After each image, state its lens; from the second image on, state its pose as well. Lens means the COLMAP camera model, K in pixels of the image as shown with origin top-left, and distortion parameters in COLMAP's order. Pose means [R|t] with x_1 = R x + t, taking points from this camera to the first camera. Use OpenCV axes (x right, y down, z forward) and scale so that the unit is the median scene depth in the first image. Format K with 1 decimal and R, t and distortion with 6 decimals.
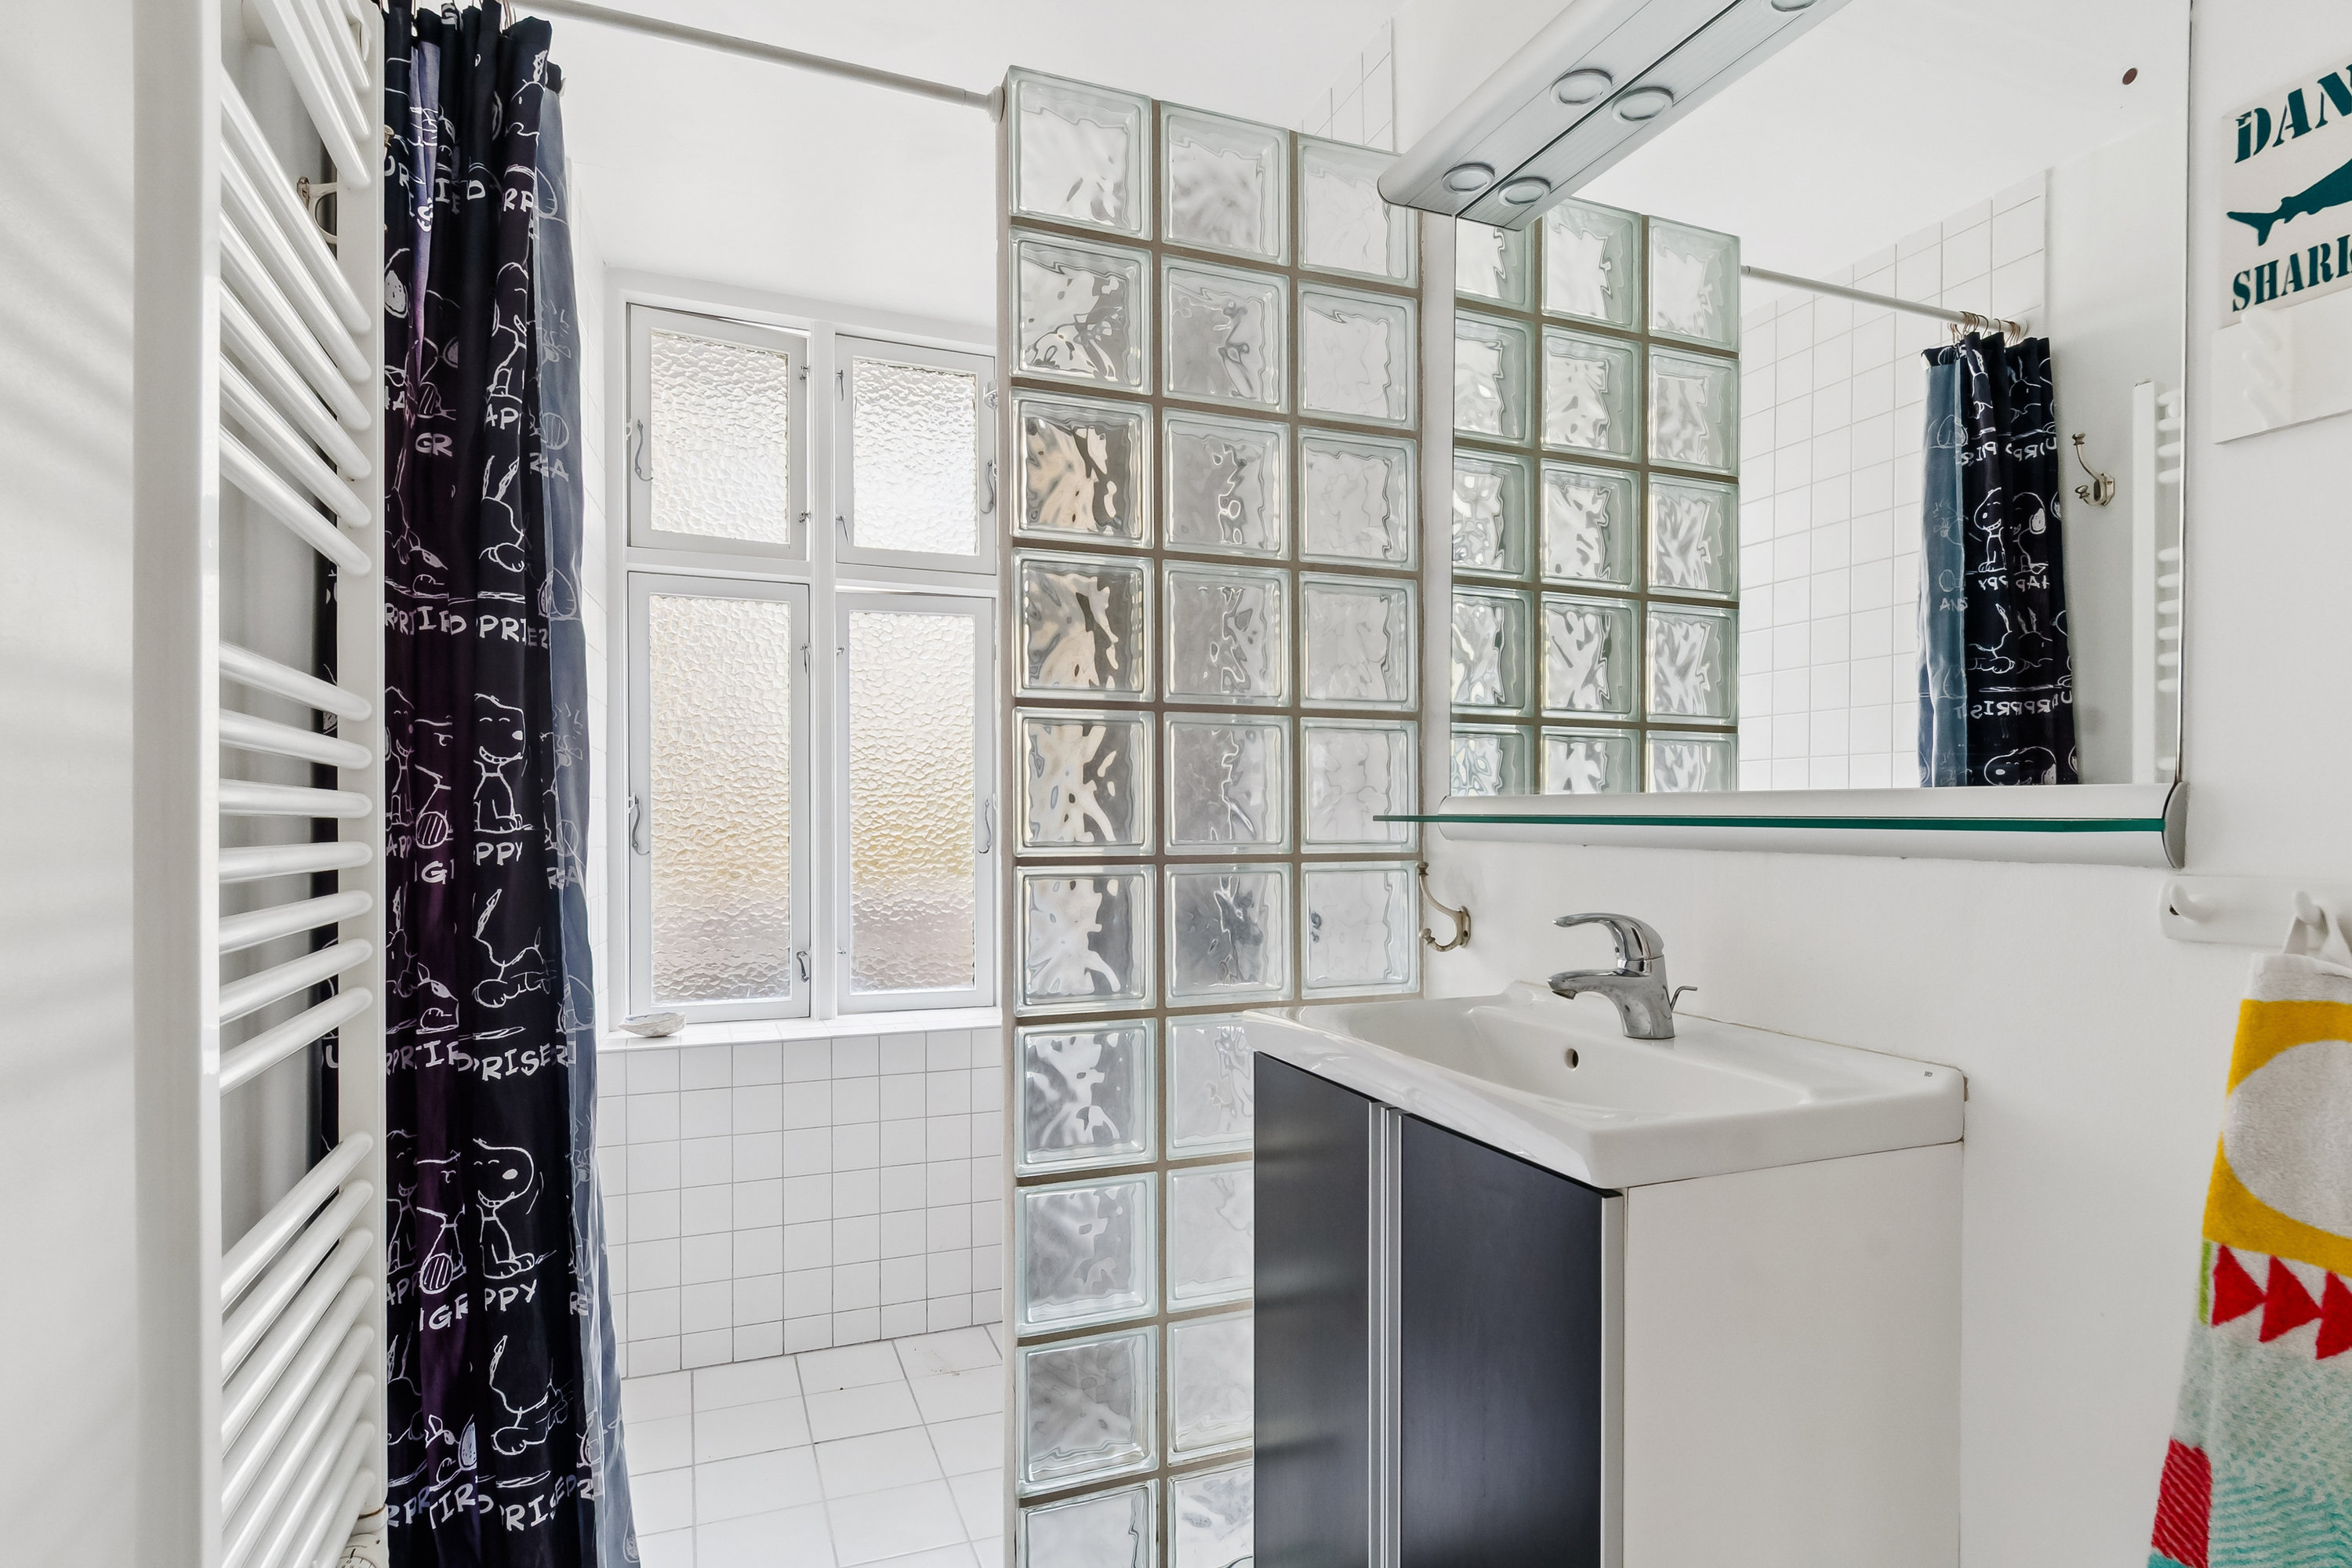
lens RADIAL K [[1240.1, 0, 1188.8], [0, 1240.1, 833.0], [0, 0, 1]] dist [0.013611, -0.012309]
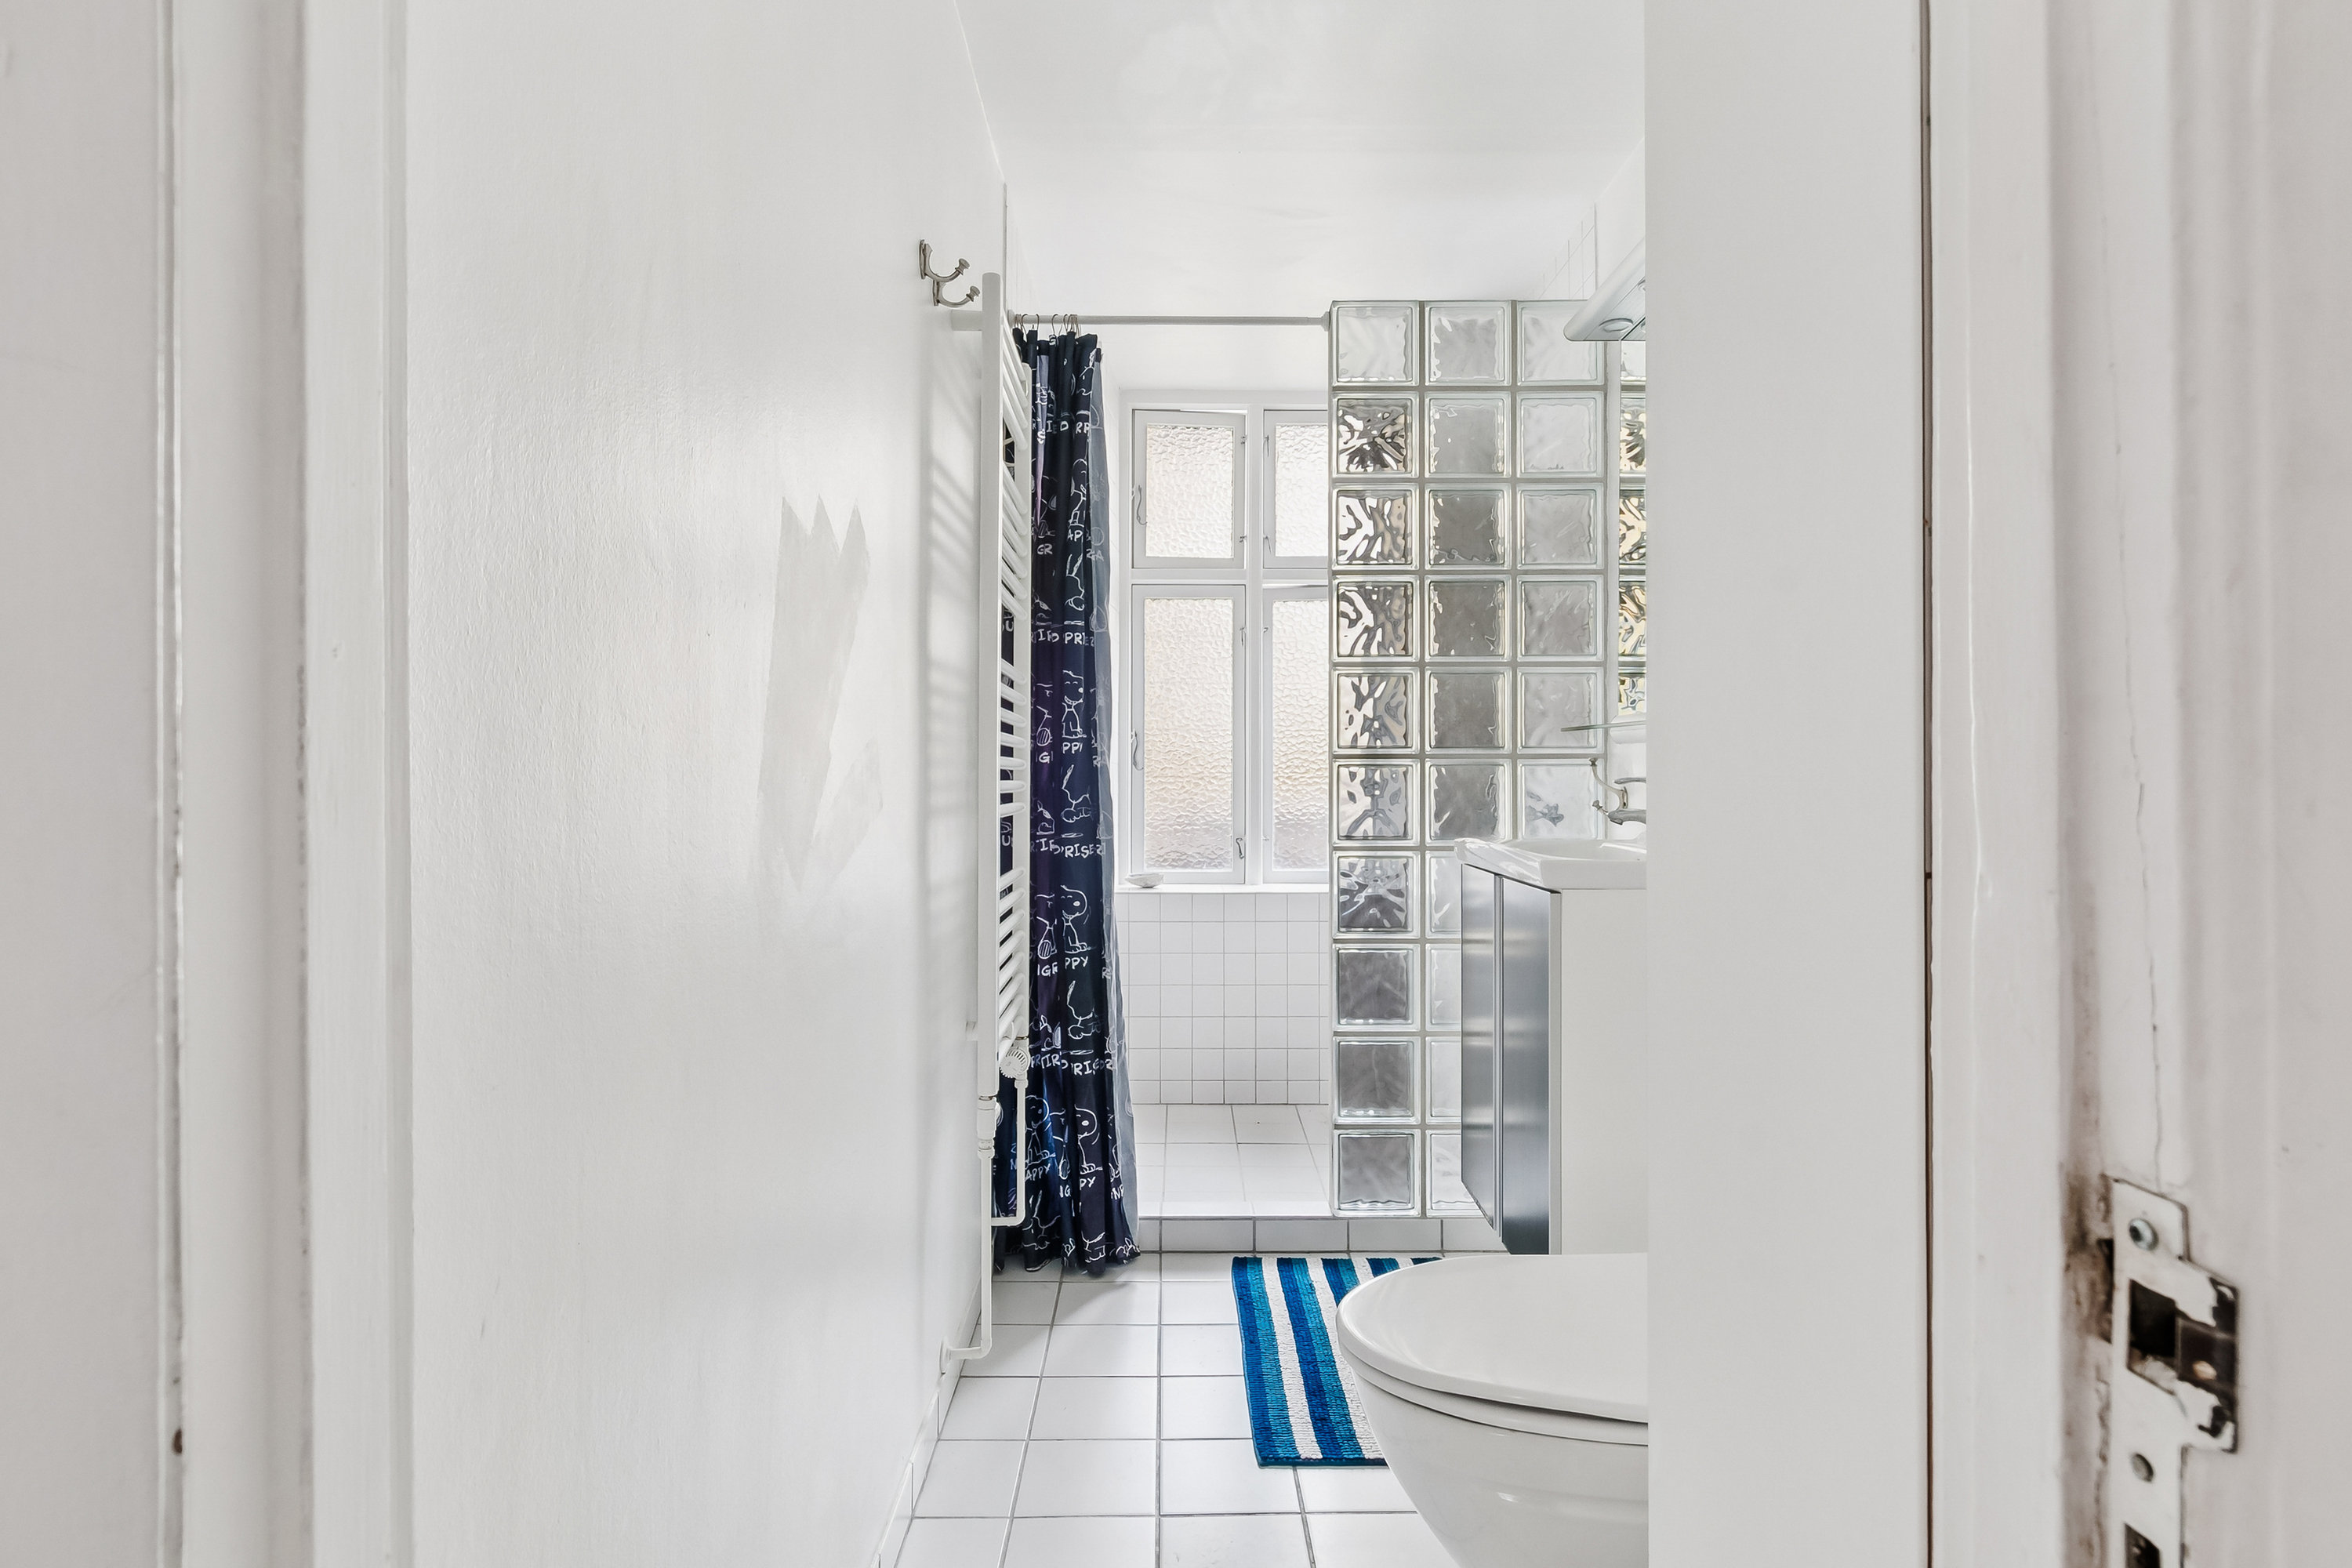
lens RADIAL K [[1240.1, 0, 1180.2], [0, 1240.1, 779.5], [0, 0, 1]] dist [0.013611, -0.012309]
pose [[0.926315, 0.002916, -0.376738, 0.374355], [-0.005636, 0.999965, -0.006118, 0.078970], [0.376707, 0.007791, 0.926300, -0.813283]]
